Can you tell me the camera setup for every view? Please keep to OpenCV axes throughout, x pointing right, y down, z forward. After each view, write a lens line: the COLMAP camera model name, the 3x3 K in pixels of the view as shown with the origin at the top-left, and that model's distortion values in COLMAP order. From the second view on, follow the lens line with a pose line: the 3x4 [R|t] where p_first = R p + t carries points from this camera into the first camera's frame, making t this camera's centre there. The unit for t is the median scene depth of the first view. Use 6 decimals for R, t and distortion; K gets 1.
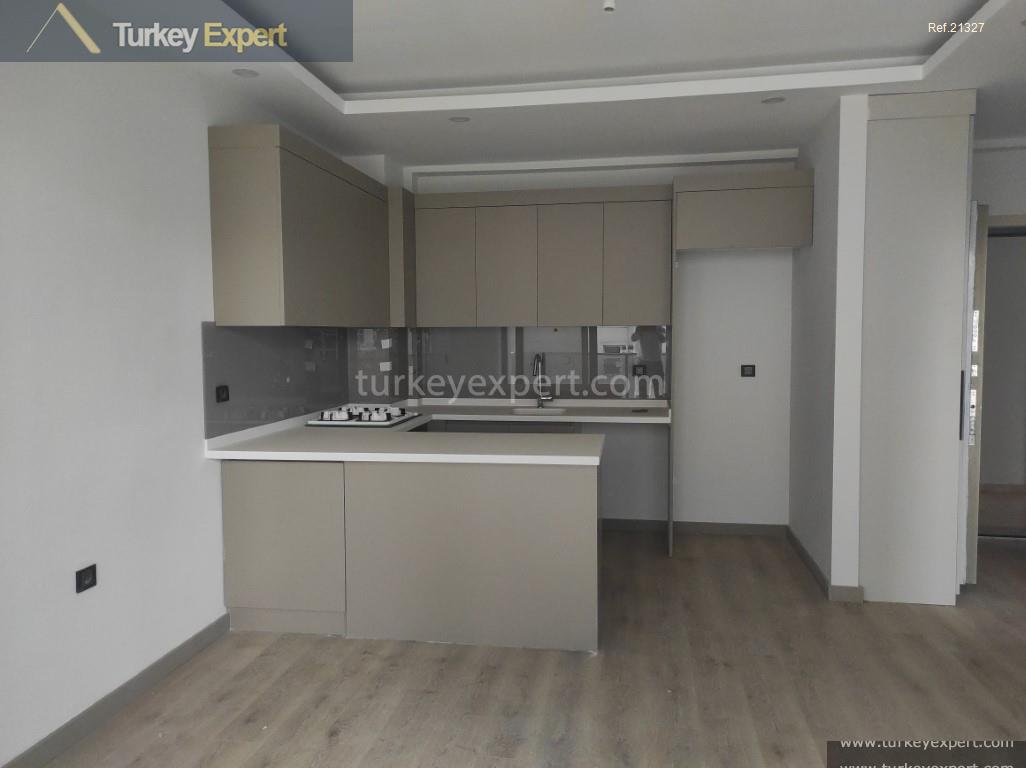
lens RADIAL K [[759.1, 0, 519.2], [0, 759.1, 386.9], [0, 0, 1]] dist [0.038129, -0.023498]
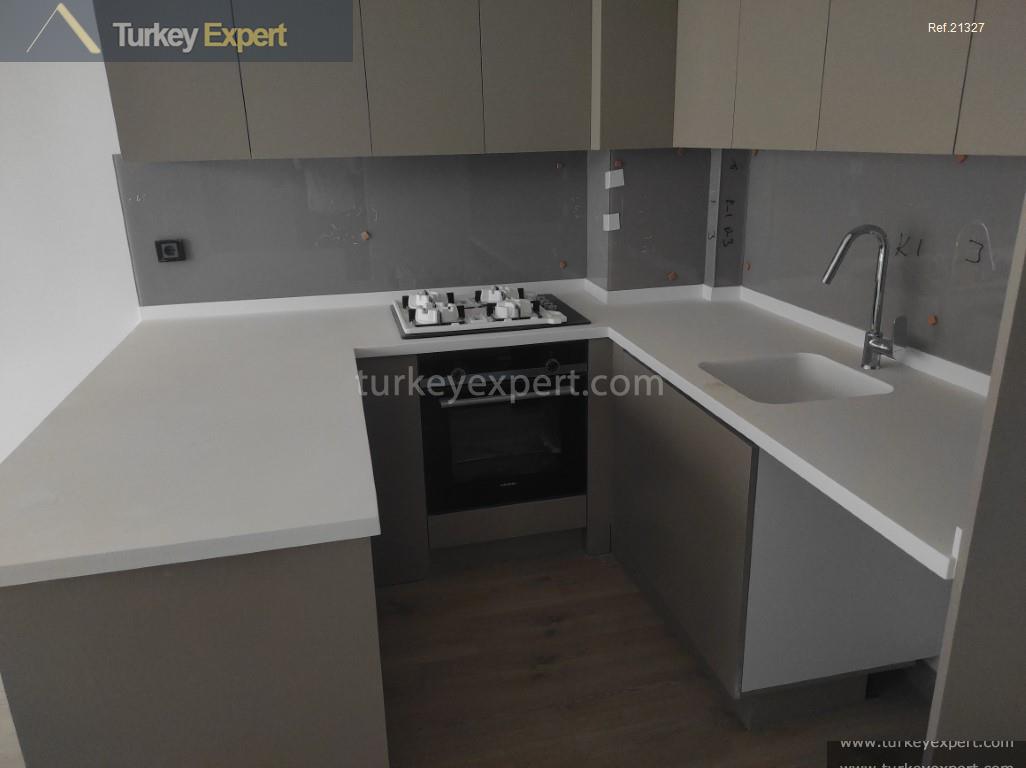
lens RADIAL K [[759.1, 0, 515.2], [0, 759.1, 381.9], [0, 0, 1]] dist [0.038129, -0.023498]
pose [[0.370951, 0.286723, -0.883281, 0.376683], [-0.045236, 0.955592, 0.291199, -0.086450], [0.927550, -0.068065, 0.367448, 0.844086]]
